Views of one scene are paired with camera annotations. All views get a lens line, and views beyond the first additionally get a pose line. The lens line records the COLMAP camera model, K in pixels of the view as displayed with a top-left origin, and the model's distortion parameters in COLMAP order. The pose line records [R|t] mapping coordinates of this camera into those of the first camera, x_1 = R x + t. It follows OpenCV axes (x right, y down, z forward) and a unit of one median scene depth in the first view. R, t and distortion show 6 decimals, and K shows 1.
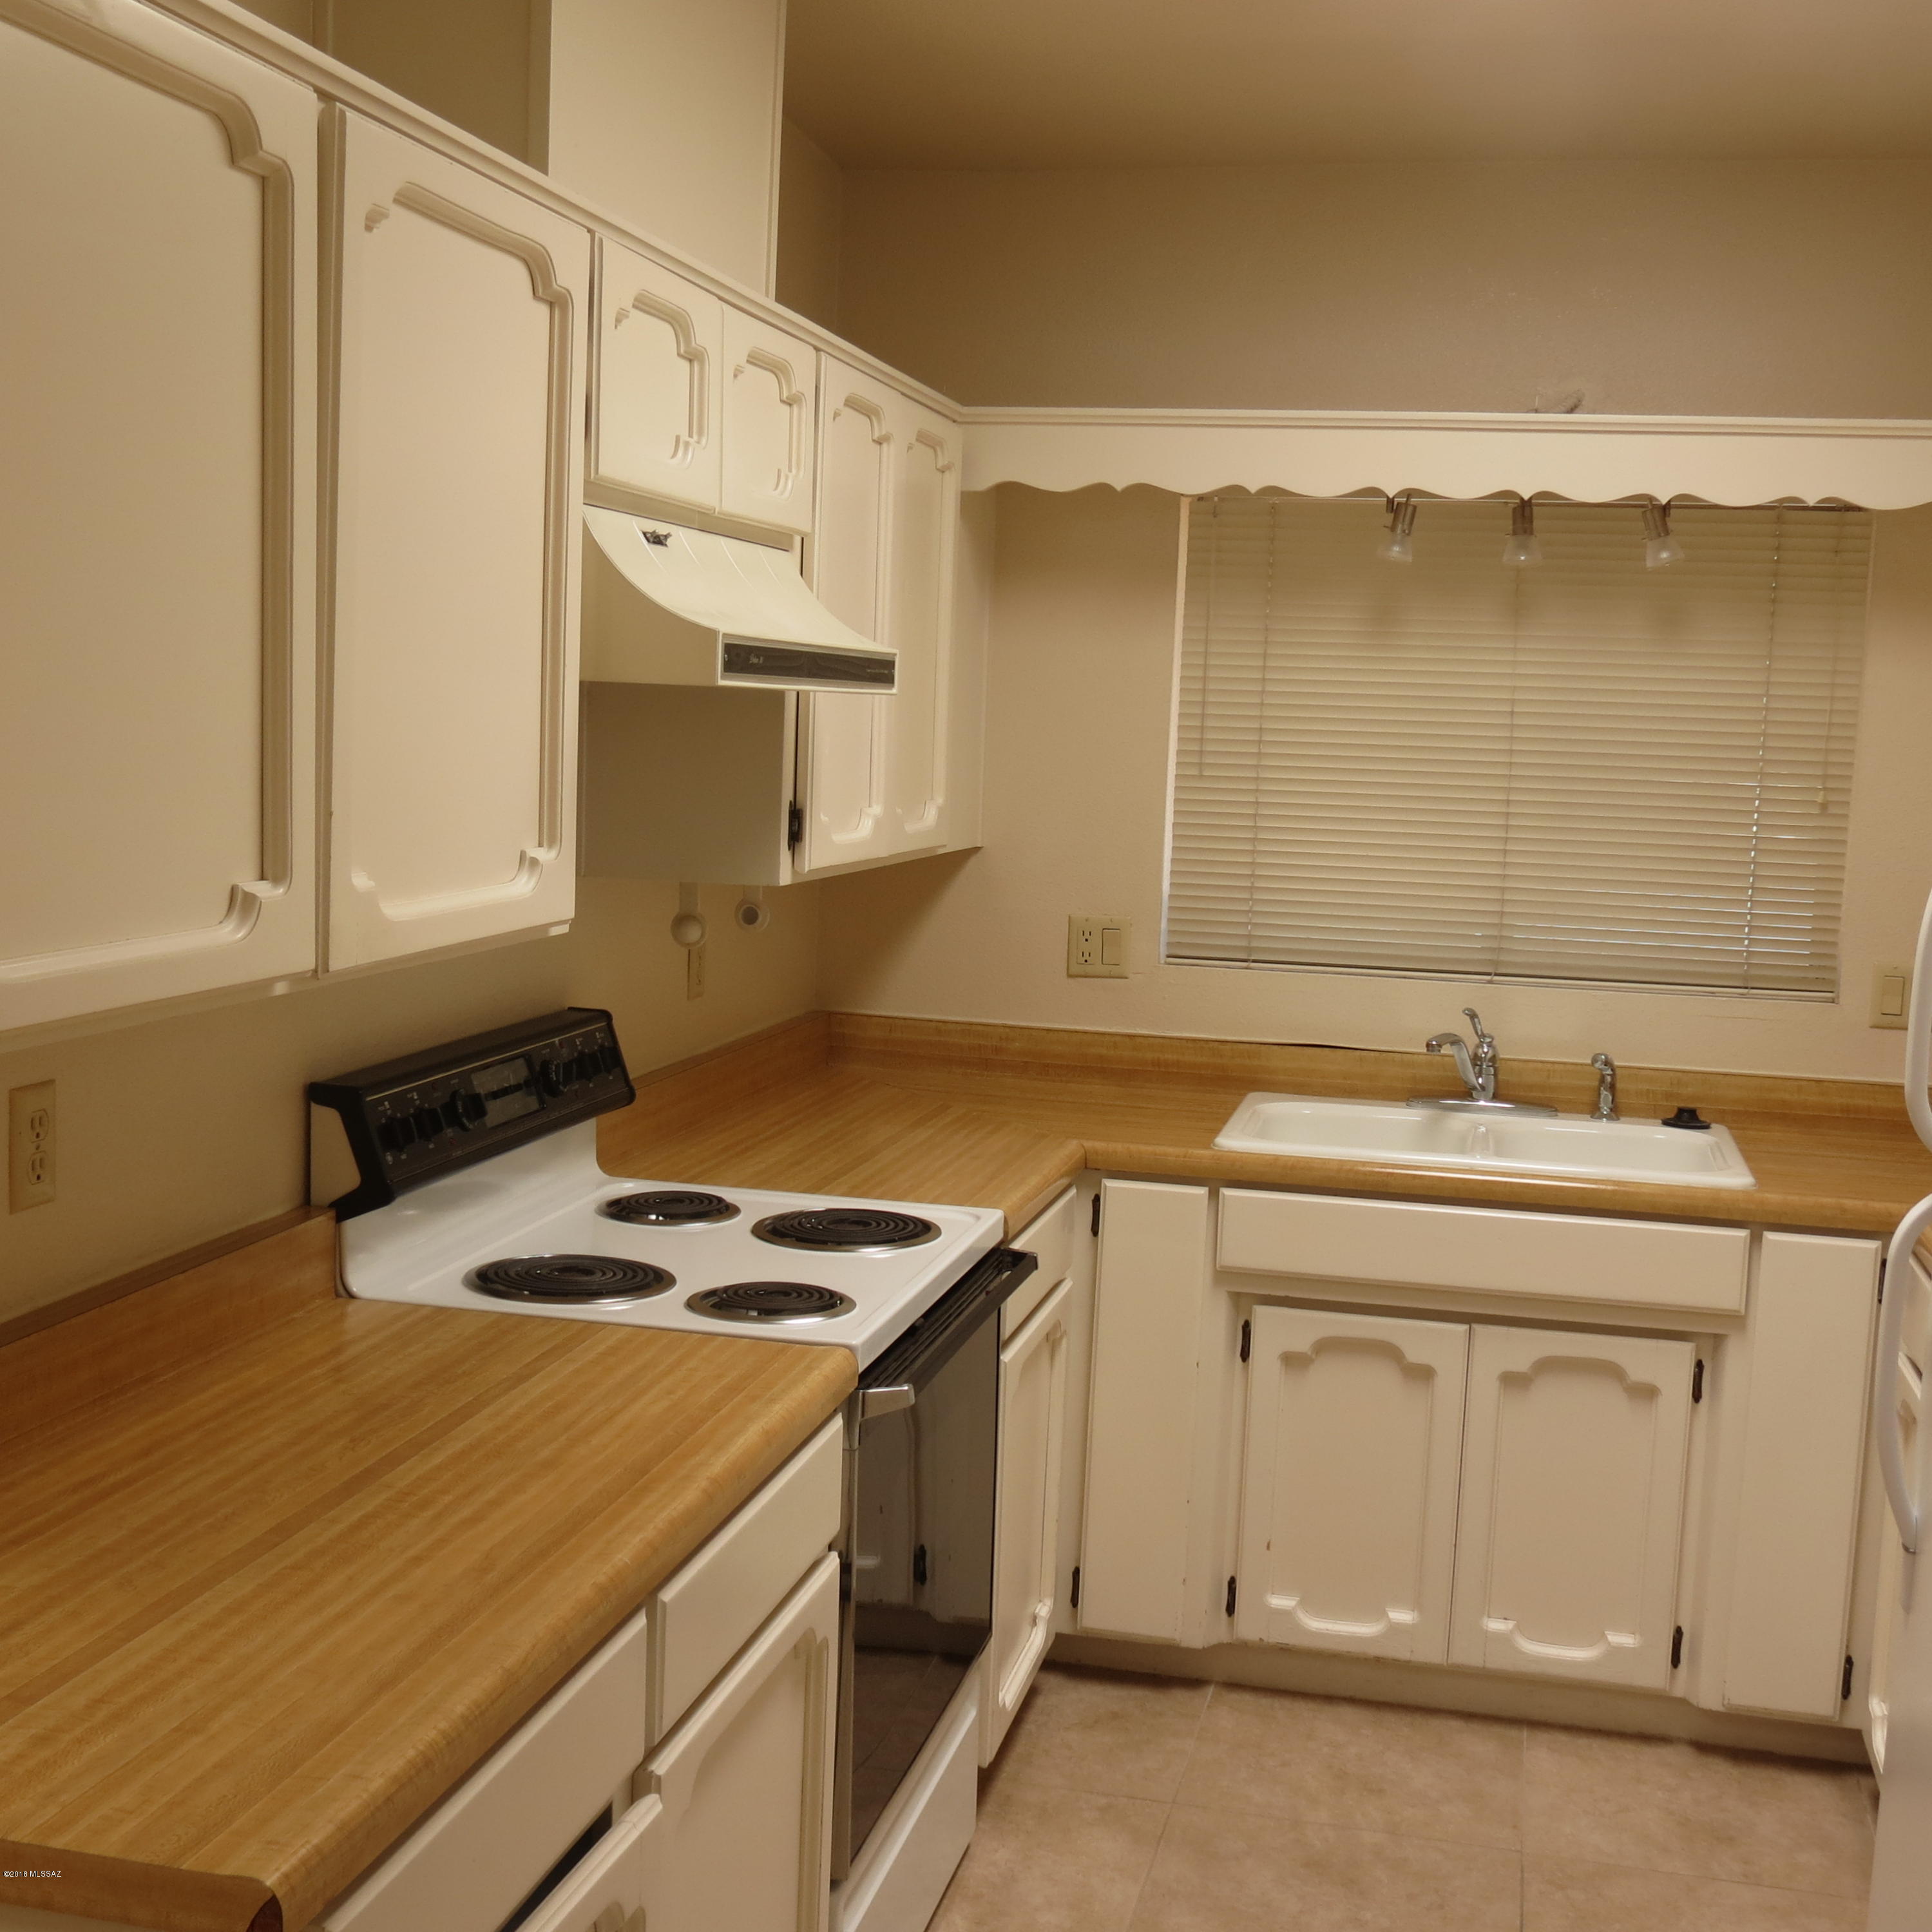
lens RADIAL K [[2460.7, 0, 958.2], [0, 2460.7, 967.7], [0, 0, 1]] dist [-0.032754, 0.000000]
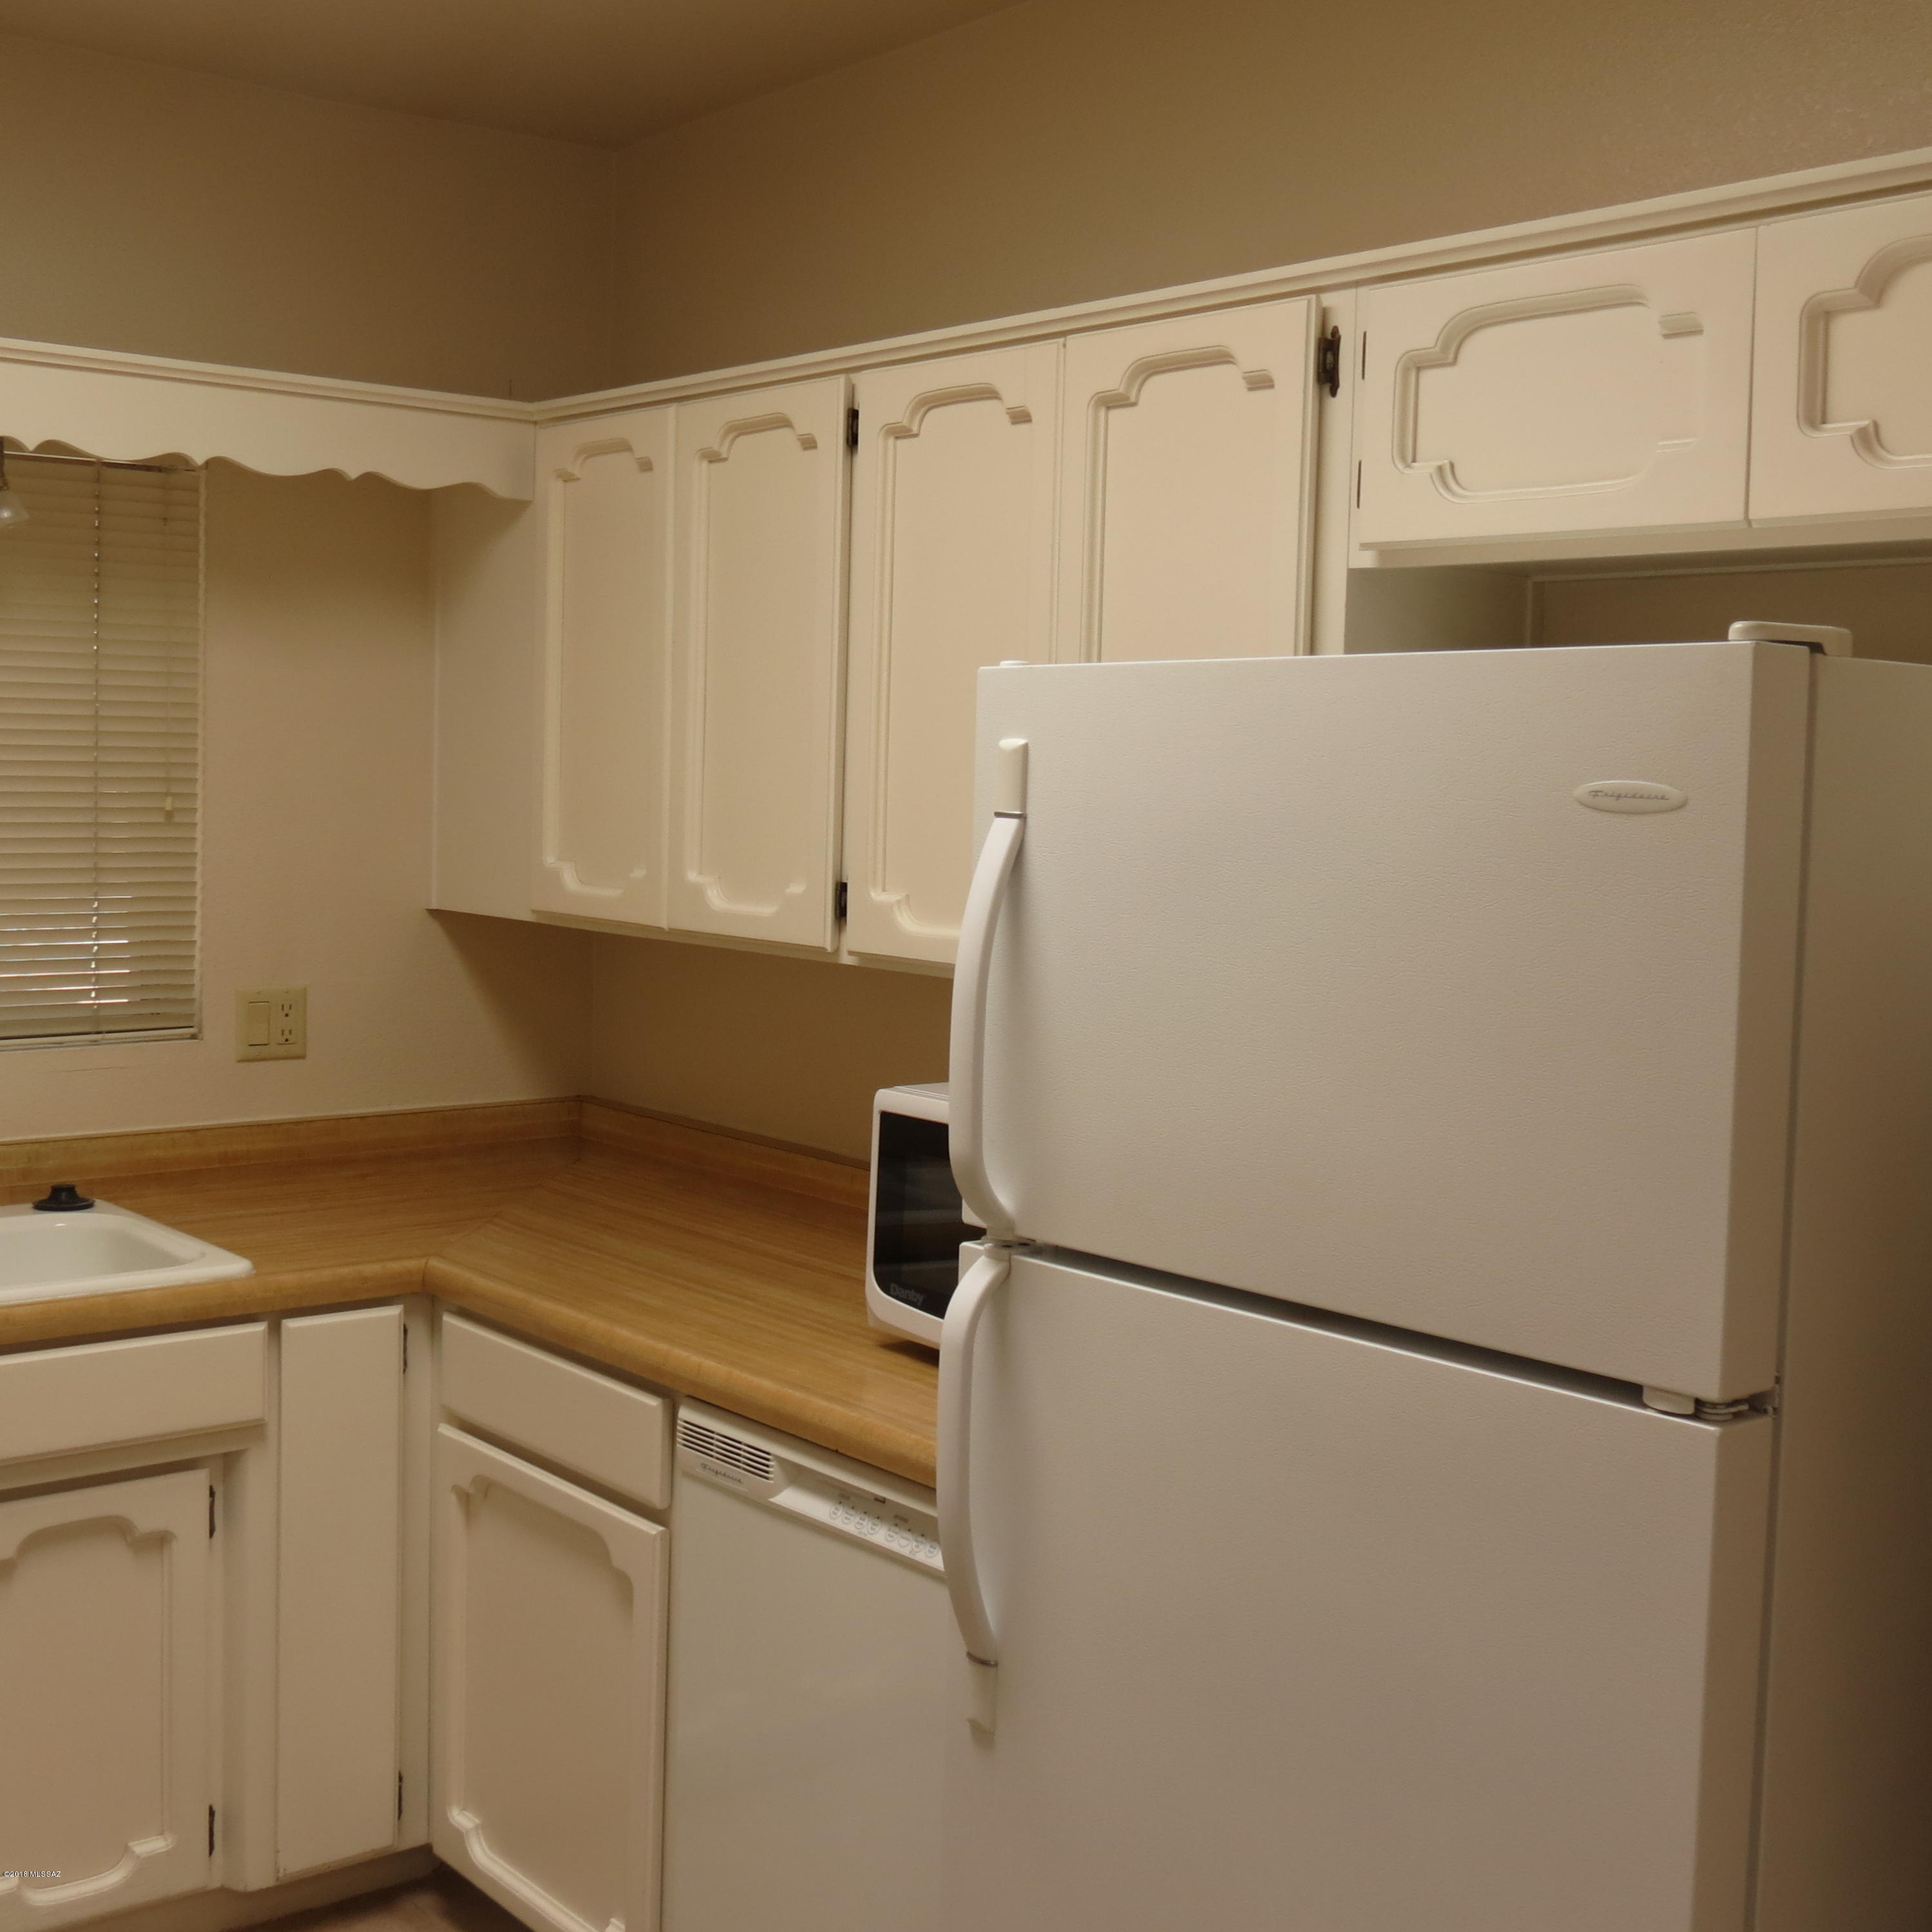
lens RADIAL K [[2460.7, 0, 959.2], [0, 2460.7, 958.7], [0, 0, 1]] dist [-0.032754, 0.000000]
pose [[0.601856, -0.088702, 0.793664, -0.183861], [0.082188, 0.995415, 0.048925, -0.037456], [-0.794365, 0.035784, 0.606386, 0.276097]]
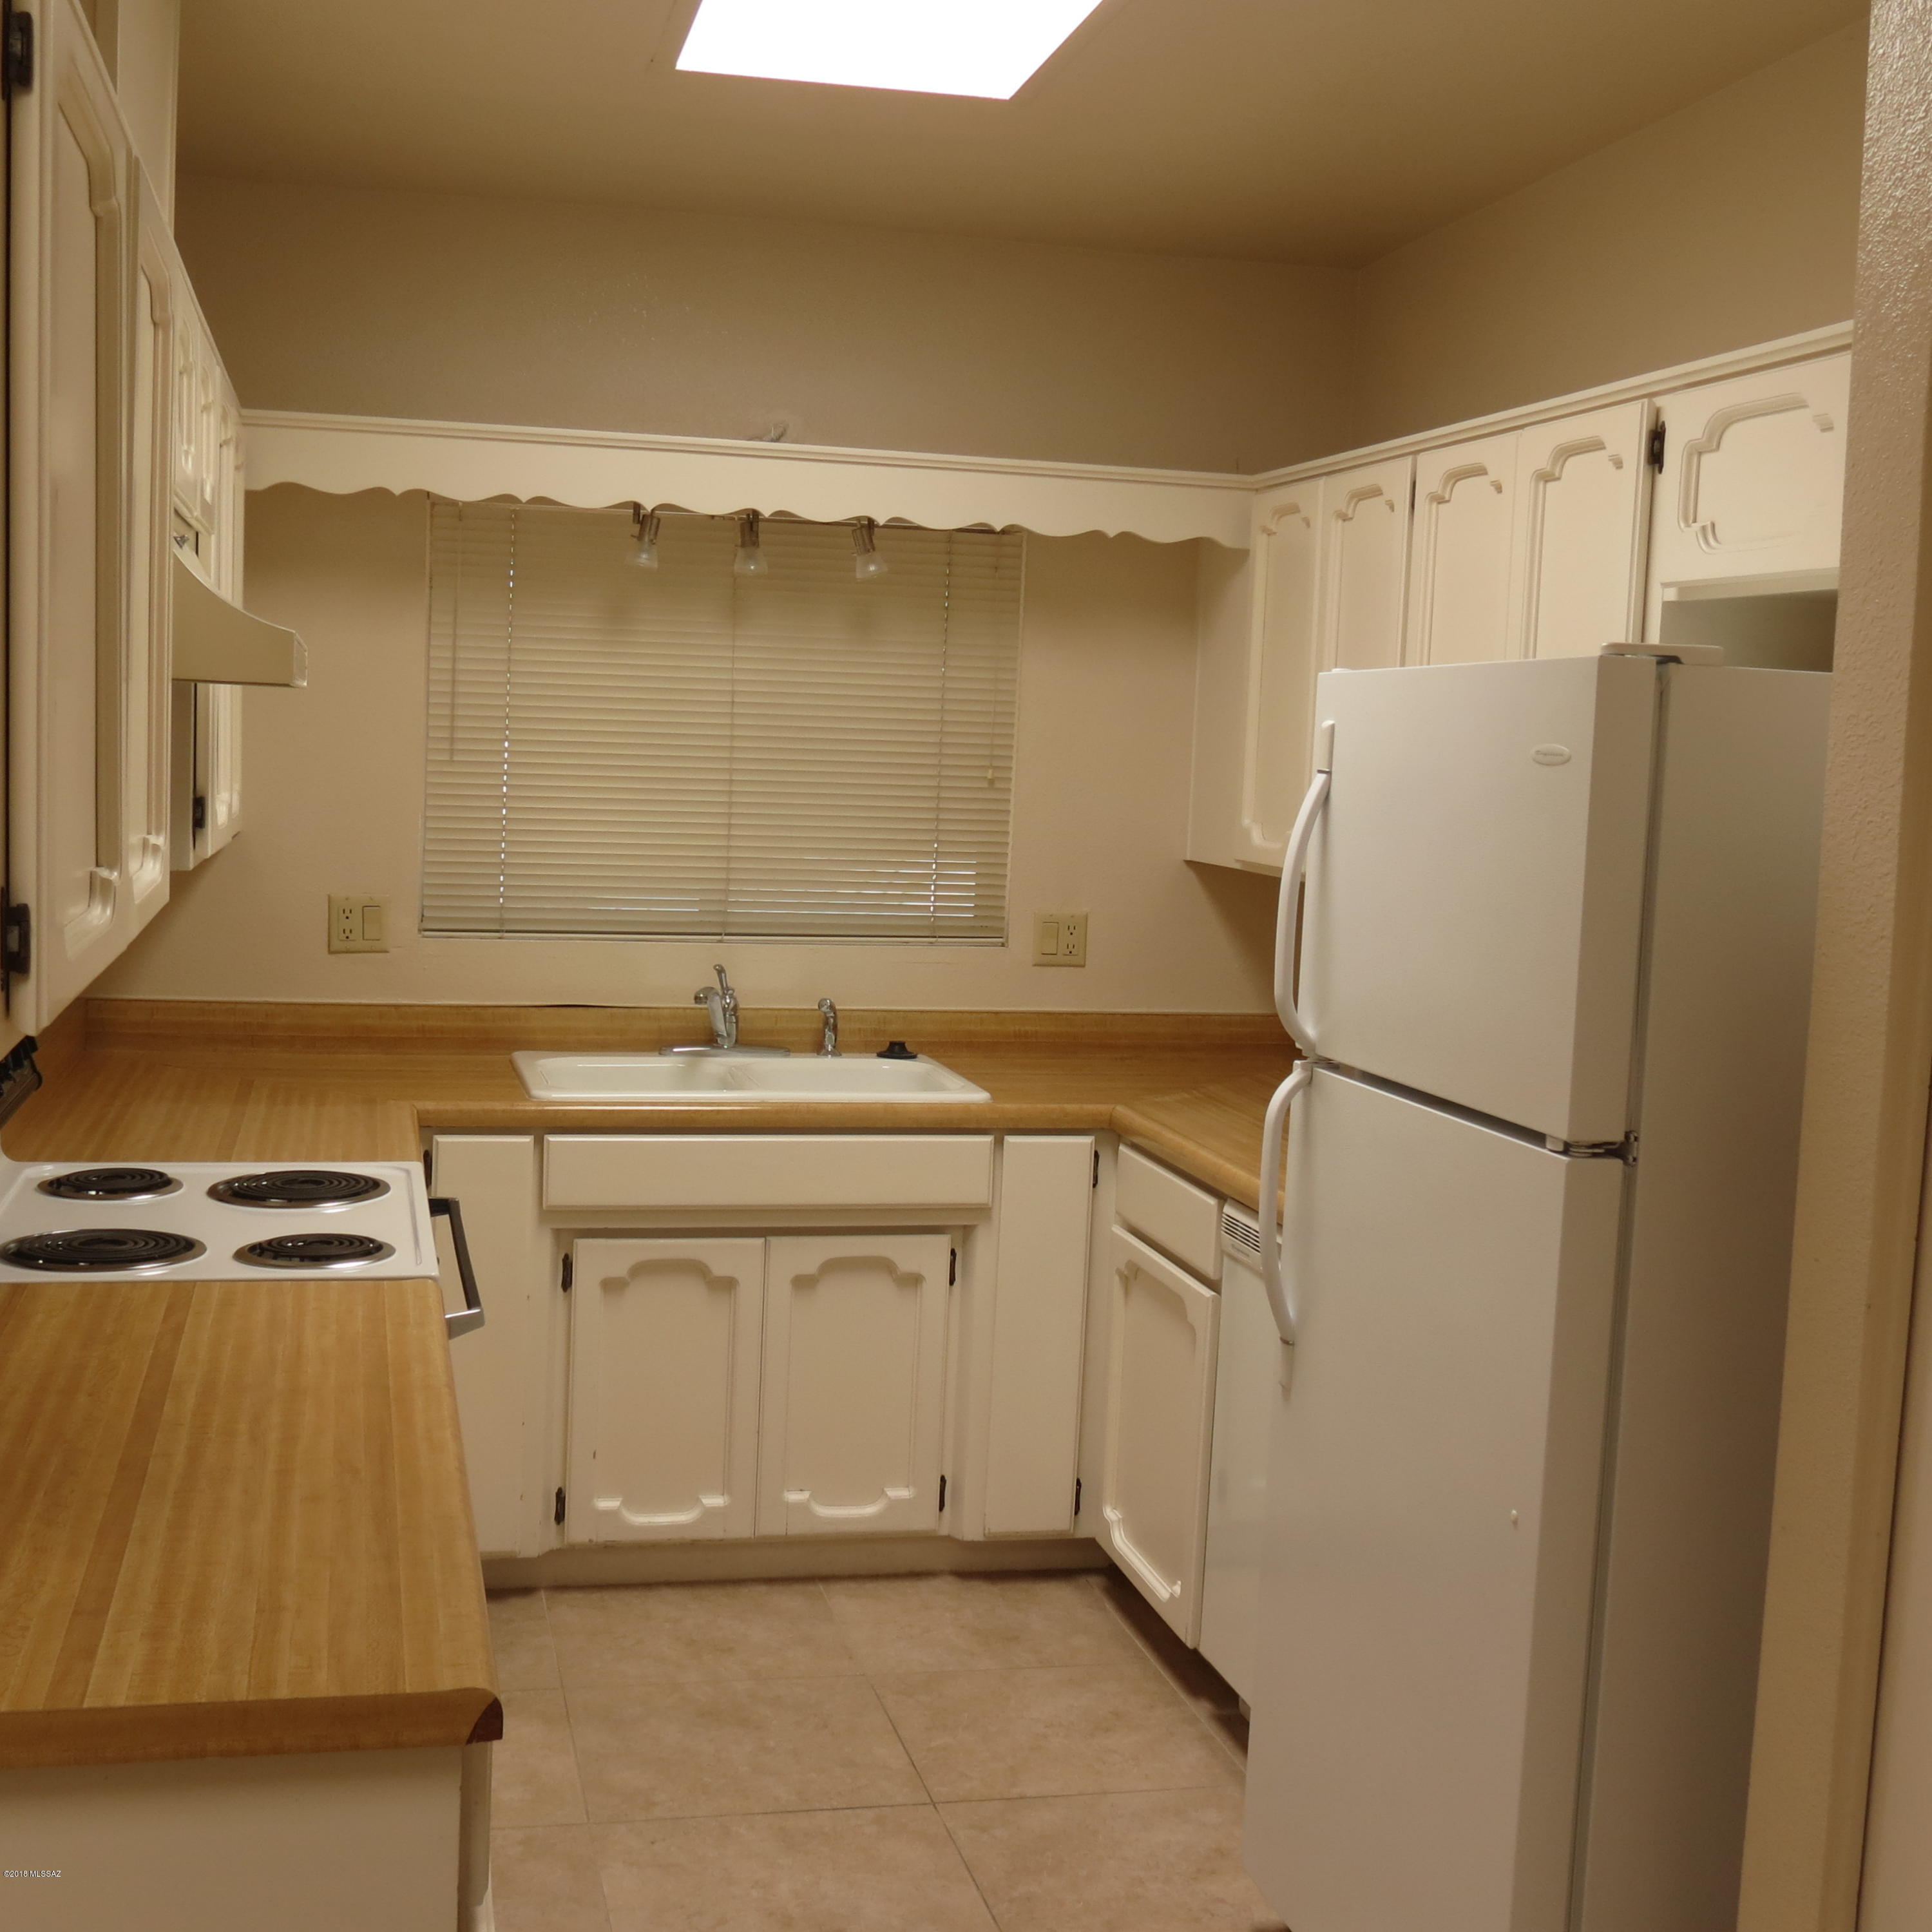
lens RADIAL K [[2460.7, 0, 950.6], [0, 2460.7, 967.3], [0, 0, 1]] dist [-0.032754, 0.000000]
pose [[0.894995, -0.044673, 0.443834, -0.215054], [0.041086, 0.998999, 0.017701, 0.002318], [-0.444180, 0.002393, 0.895934, -0.067039]]
